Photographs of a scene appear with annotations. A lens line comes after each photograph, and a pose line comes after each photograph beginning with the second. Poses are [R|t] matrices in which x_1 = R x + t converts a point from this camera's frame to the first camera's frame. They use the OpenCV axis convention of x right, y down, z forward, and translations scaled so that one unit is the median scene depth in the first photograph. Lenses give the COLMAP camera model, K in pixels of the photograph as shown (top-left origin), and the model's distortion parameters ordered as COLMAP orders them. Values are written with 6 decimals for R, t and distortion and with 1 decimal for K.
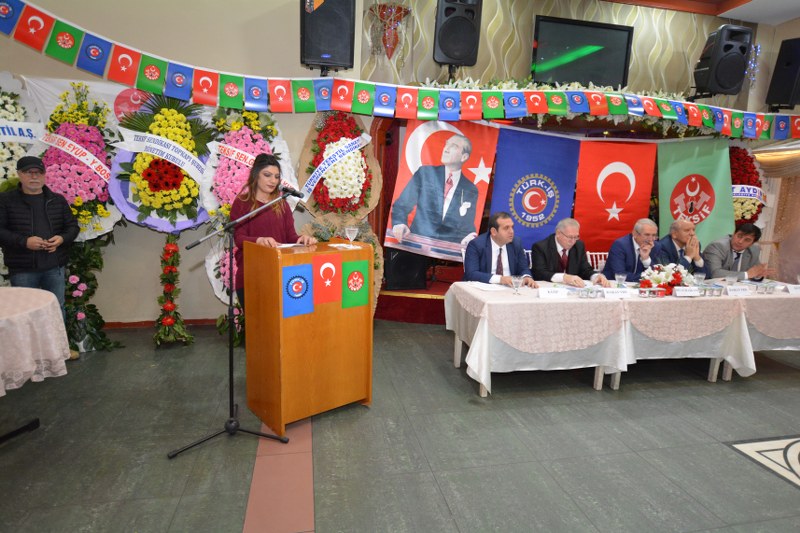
lens RADIAL K [[443.2, 0, 398.9], [0, 443.2, 265.0], [0, 0, 1]] dist [-0.015287, 0.001755]
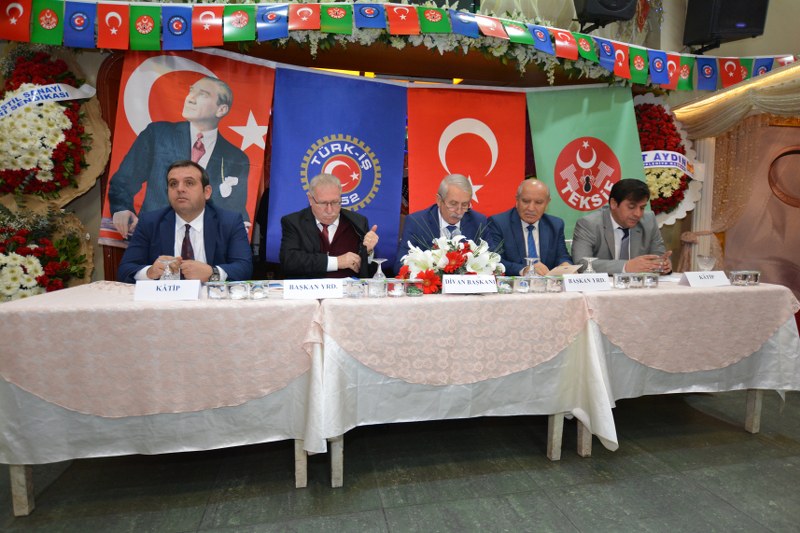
lens RADIAL K [[443.2, 0, 397.6], [0, 443.2, 264.6], [0, 0, 1]] dist [-0.015287, 0.001755]
pose [[0.999560, -0.029626, 0.001384, 0.439553], [0.029636, 0.995954, -0.084836, 0.060497], [0.001135, 0.084839, 0.996394, 0.376300]]
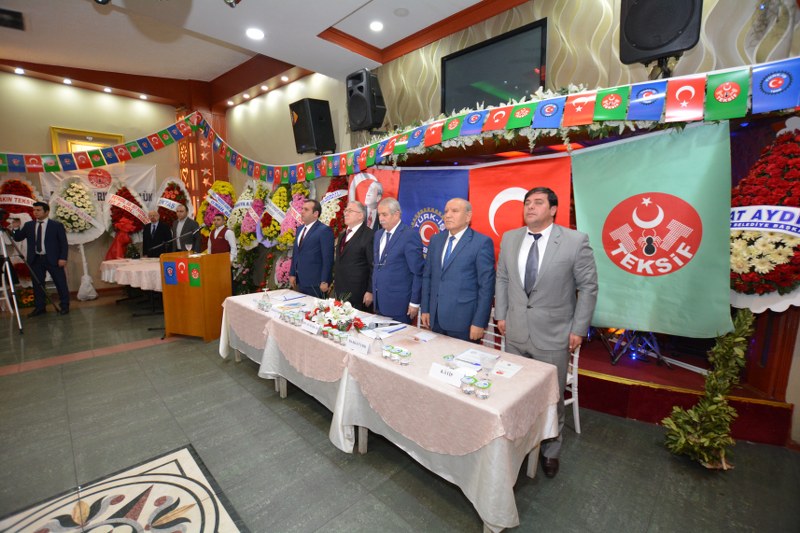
lens RADIAL K [[353.0, 0, 400.0], [0, 353.0, 264.3], [0, 0, 1]] dist [-0.026280, -0.000785]
pose [[0.565218, 0.078889, -0.821161, 1.078398], [-0.119780, 0.992716, 0.012923, -0.086587], [0.816199, 0.091054, 0.570550, 0.543062]]
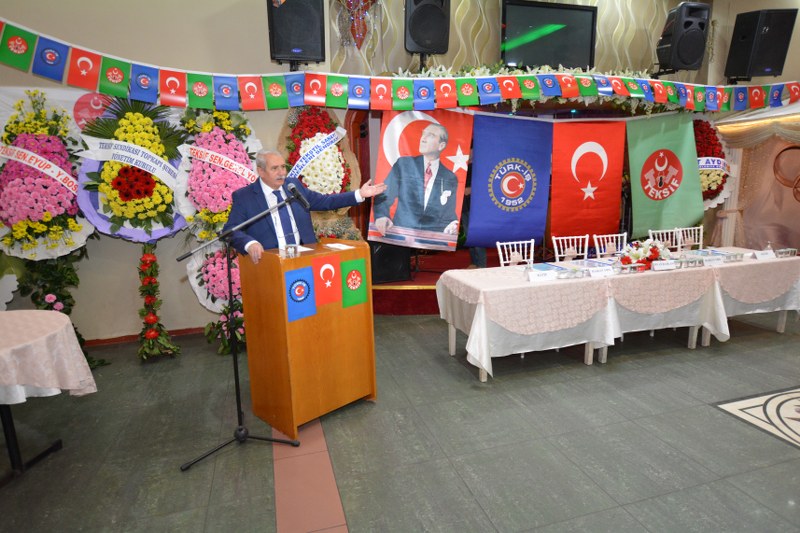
lens RADIAL K [[458.3, 0, 399.5], [0, 458.3, 265.0], [0, 0, 1]] dist [-0.015225, 0.006294]
pose [[0.994848, -0.072775, 0.070575, -0.042229], [0.070992, 0.997099, 0.027445, -0.011843], [-0.072367, -0.022293, 0.997129, -0.029964]]
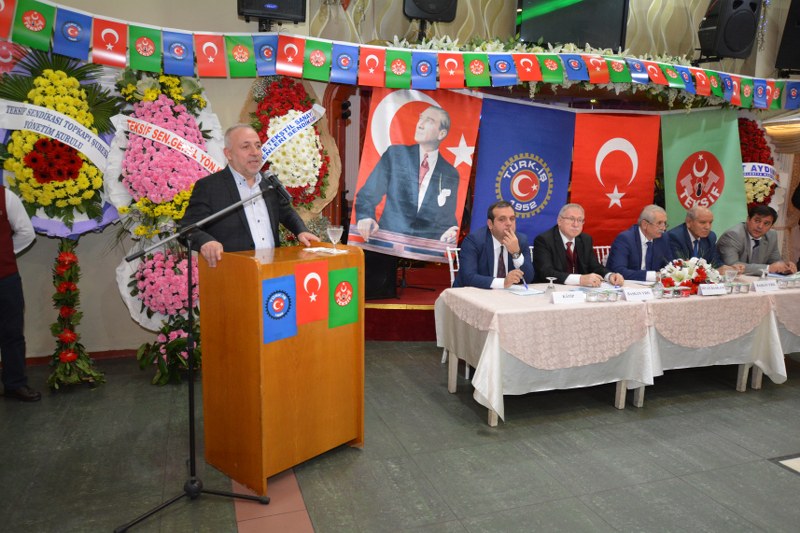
lens RADIAL K [[567.4, 0, 397.2], [0, 567.4, 265.2], [0, 0, 1]] dist [0.007789, 0.001355]
pose [[0.990505, -0.034603, 0.133049, -0.087370], [0.034431, 0.999401, 0.003594, -0.010145], [-0.133094, 0.001022, 0.991103, -0.024681]]
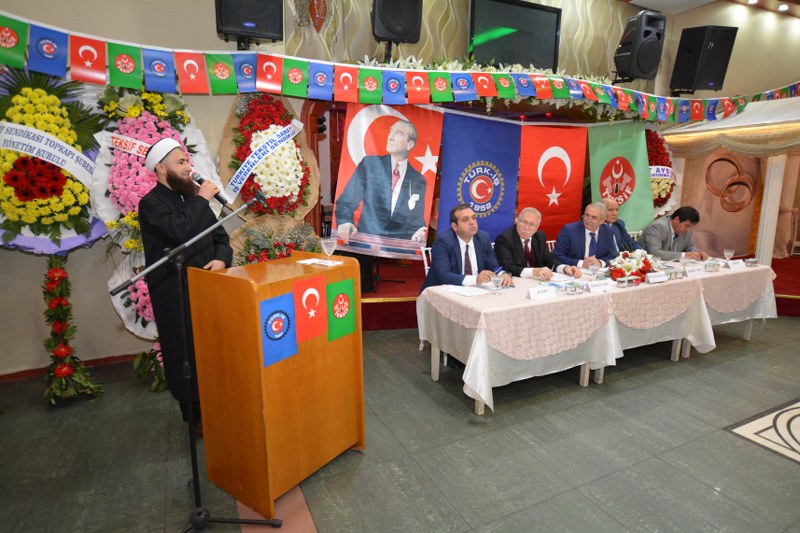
lens RADIAL K [[443.2, 0, 398.2], [0, 443.2, 265.1], [0, 0, 1]] dist [-0.015287, 0.001755]
pose [[0.970222, -0.080677, 0.228389, -0.111885], [0.073084, 0.996461, 0.041525, -0.040369], [-0.230931, -0.023597, 0.972684, 0.123802]]
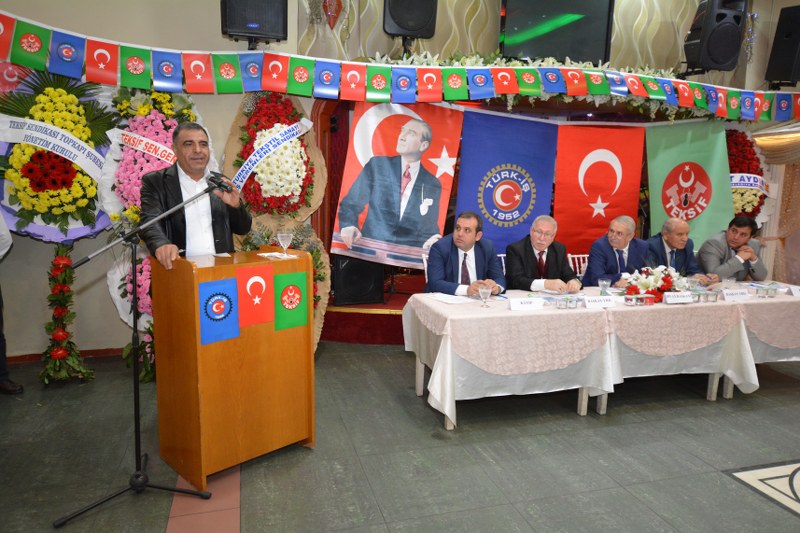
lens RADIAL K [[532.0, 0, 397.8], [0, 532.0, 265.4], [0, 0, 1]] dist [-0.003550, 0.010902]
pose [[0.996955, -0.024929, 0.073887, 0.018717], [0.025984, 0.999573, -0.013359, -0.003078], [-0.073522, 0.015238, 0.997177, -0.006791]]
